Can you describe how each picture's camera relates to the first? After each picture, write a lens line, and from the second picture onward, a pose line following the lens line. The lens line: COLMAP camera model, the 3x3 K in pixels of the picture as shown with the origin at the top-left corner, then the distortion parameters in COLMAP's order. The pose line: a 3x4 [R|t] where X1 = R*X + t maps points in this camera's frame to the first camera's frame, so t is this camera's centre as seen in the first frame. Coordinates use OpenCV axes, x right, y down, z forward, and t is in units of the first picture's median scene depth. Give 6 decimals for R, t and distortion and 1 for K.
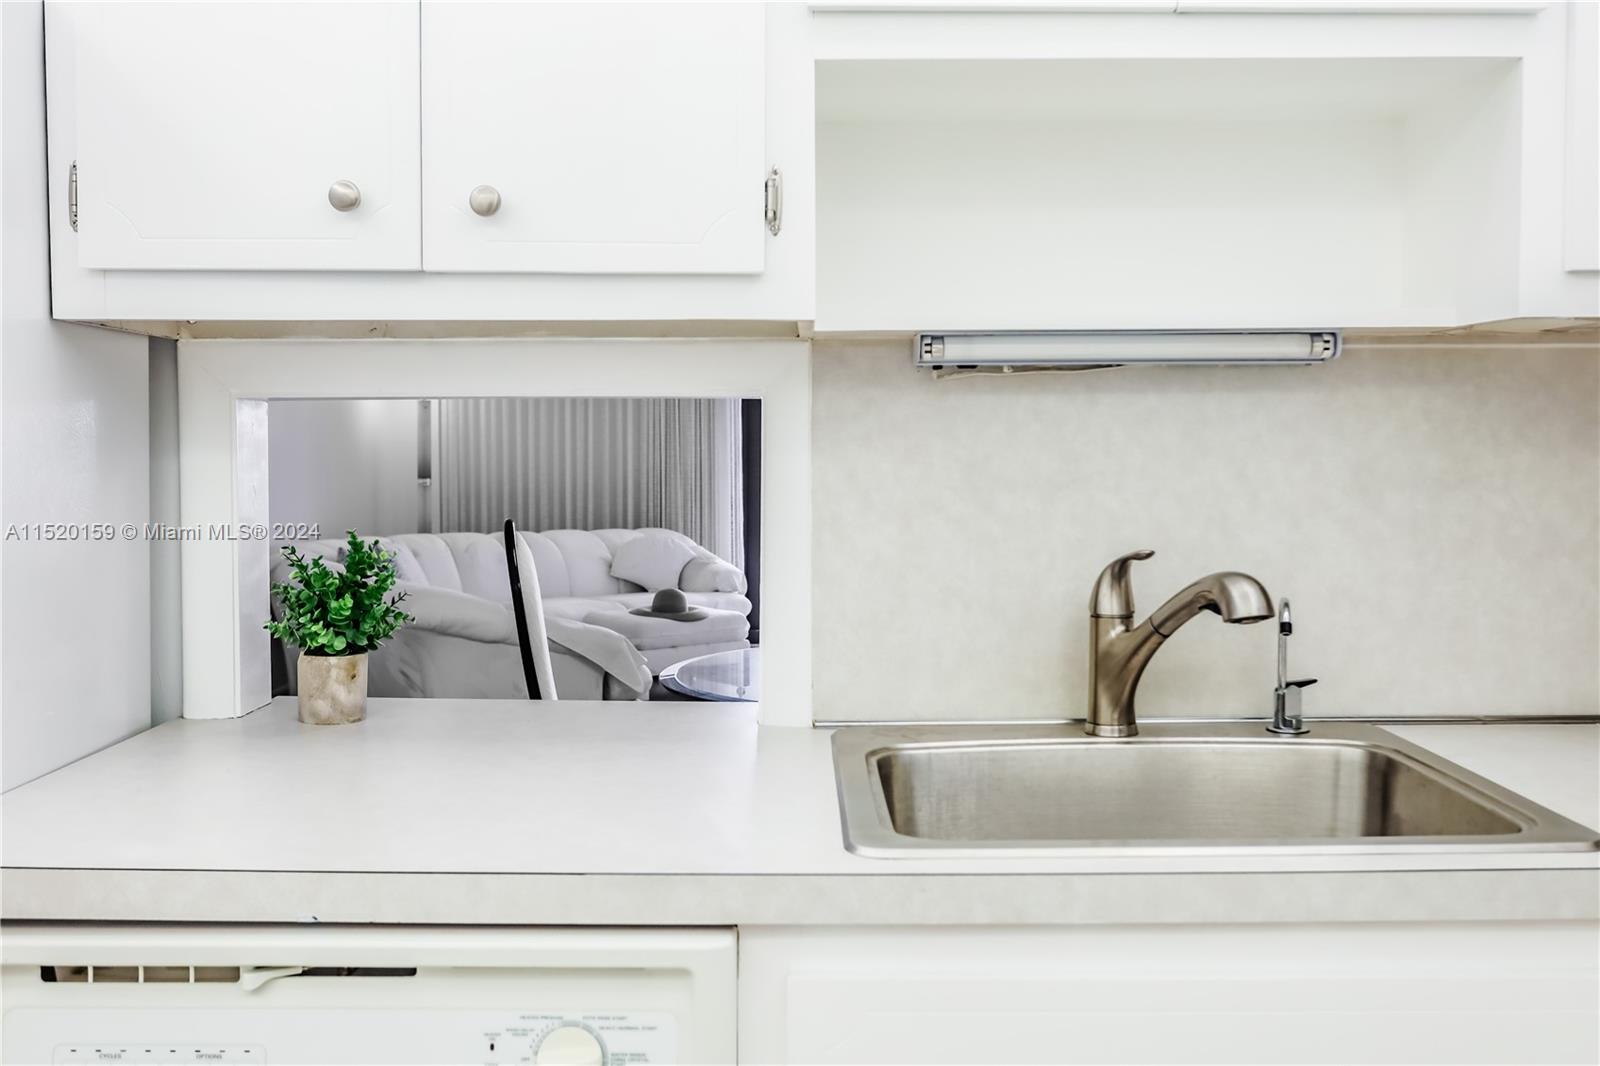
lens RADIAL K [[1495.7, 0, 800.0], [0, 1495.7, 533.0], [0, 0, 1]] dist [-0.003163, -0.007769]
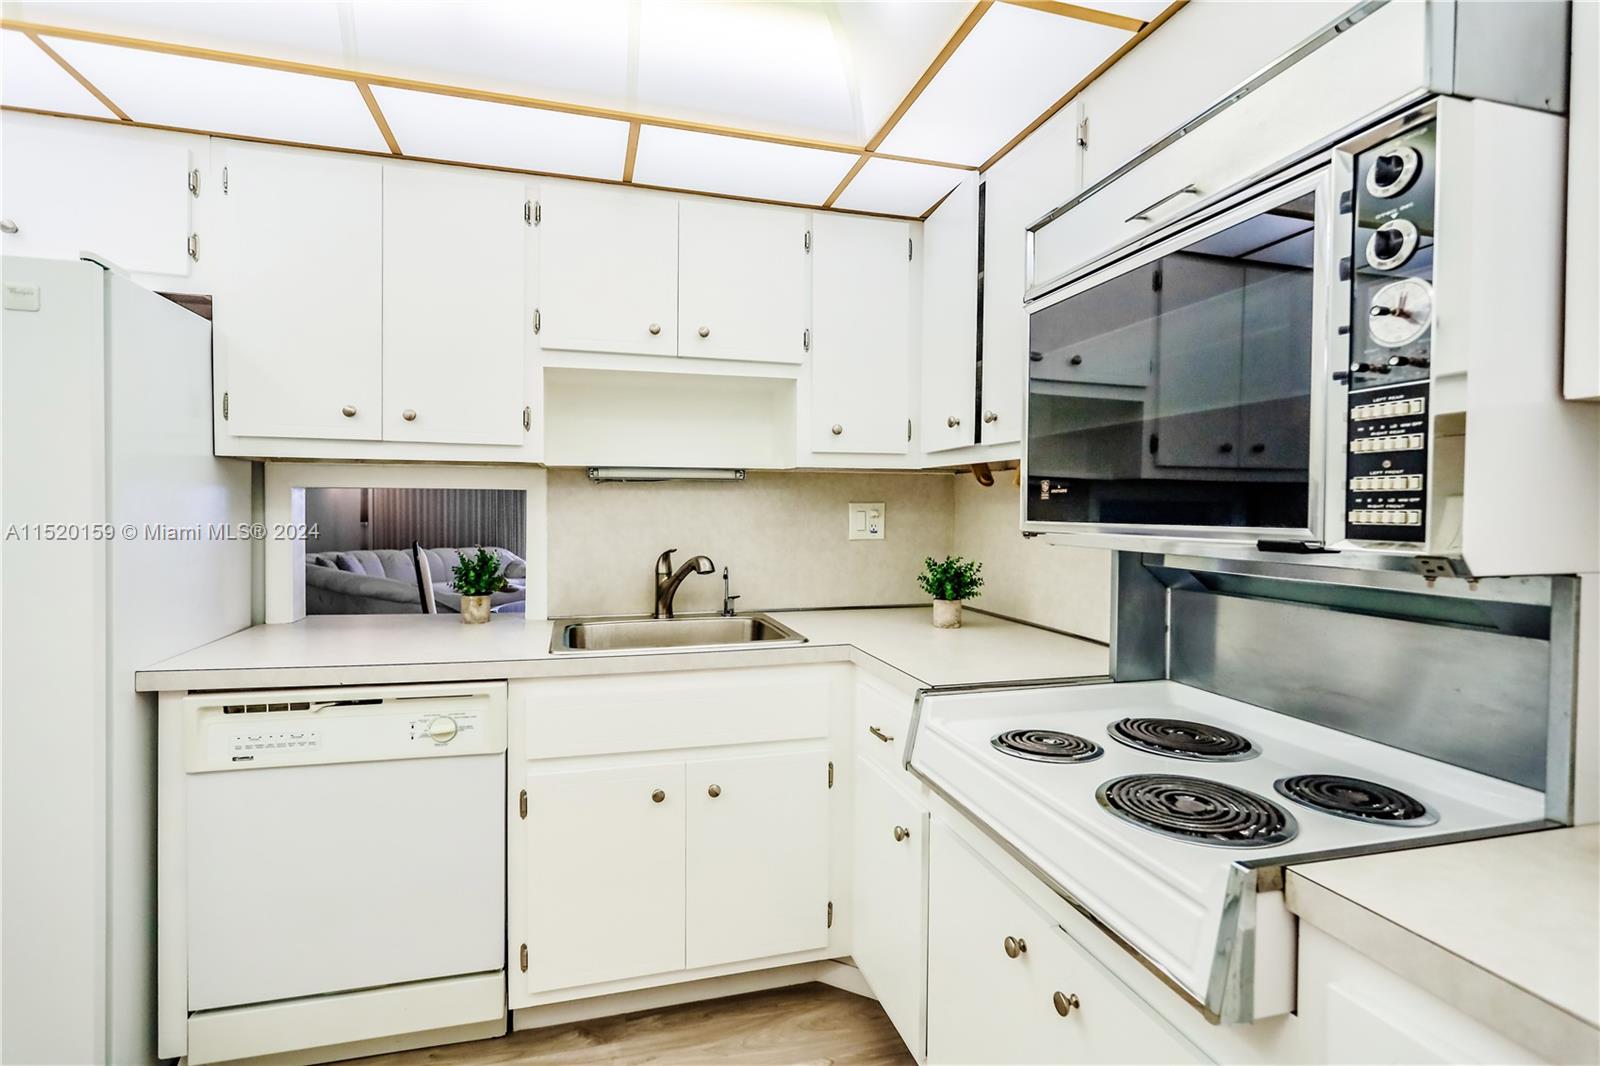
lens RADIAL K [[782.2, 0, 800.0], [0, 782.2, 533.0], [0, 0, 1]] dist [-0.004516, -0.000036]
pose [[0.963376, -0.000494, 0.268154, 0.068039], [0.006730, 0.999728, -0.022335, 0.015557], [-0.268070, 0.023322, 0.963117, -0.414313]]
